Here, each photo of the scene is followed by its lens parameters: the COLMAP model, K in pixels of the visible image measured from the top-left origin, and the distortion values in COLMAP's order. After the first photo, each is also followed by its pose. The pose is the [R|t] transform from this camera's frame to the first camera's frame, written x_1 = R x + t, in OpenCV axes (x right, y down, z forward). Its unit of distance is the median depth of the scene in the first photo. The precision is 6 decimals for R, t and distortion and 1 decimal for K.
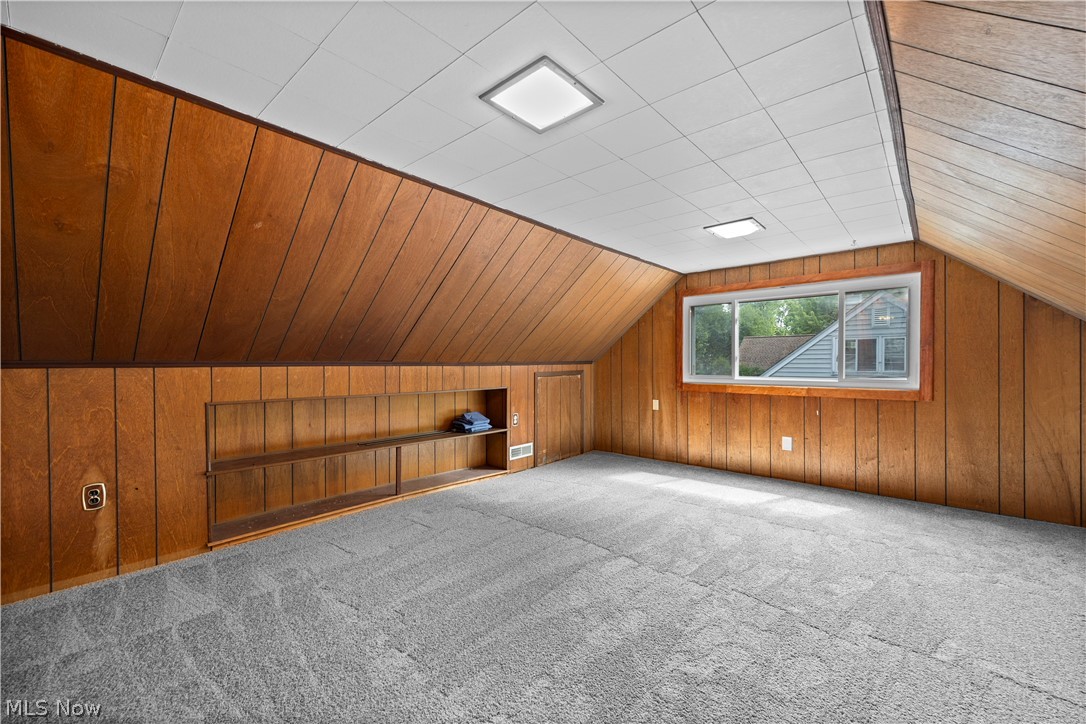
lens RADIAL K [[448.2, 0, 547.3], [0, 448.2, 361.2], [0, 0, 1]] dist [0.009840, 0.000000]
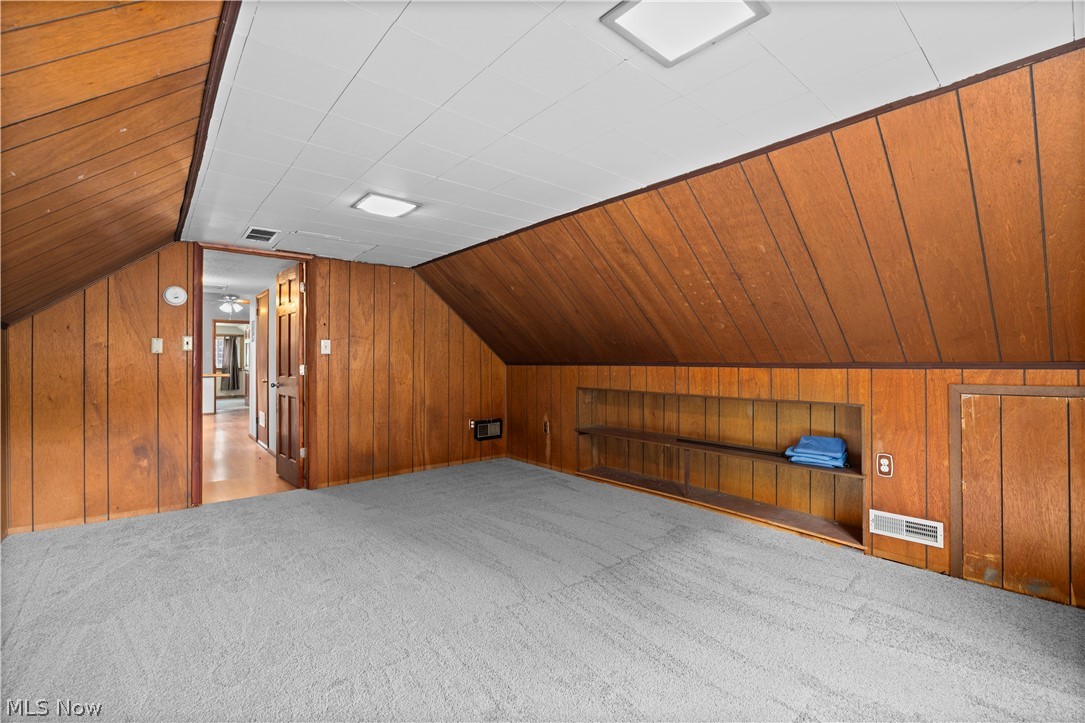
lens RADIAL K [[463.0, 0, 543.0], [0, 463.0, 361.1], [0, 0, 1]] dist [-0.015136, 0.000021]
pose [[-0.138778, -0.007990, -0.990291, 0.697796], [-0.006748, 0.999952, -0.007122, 0.008357], [0.990301, 0.005694, -0.138825, 0.815523]]
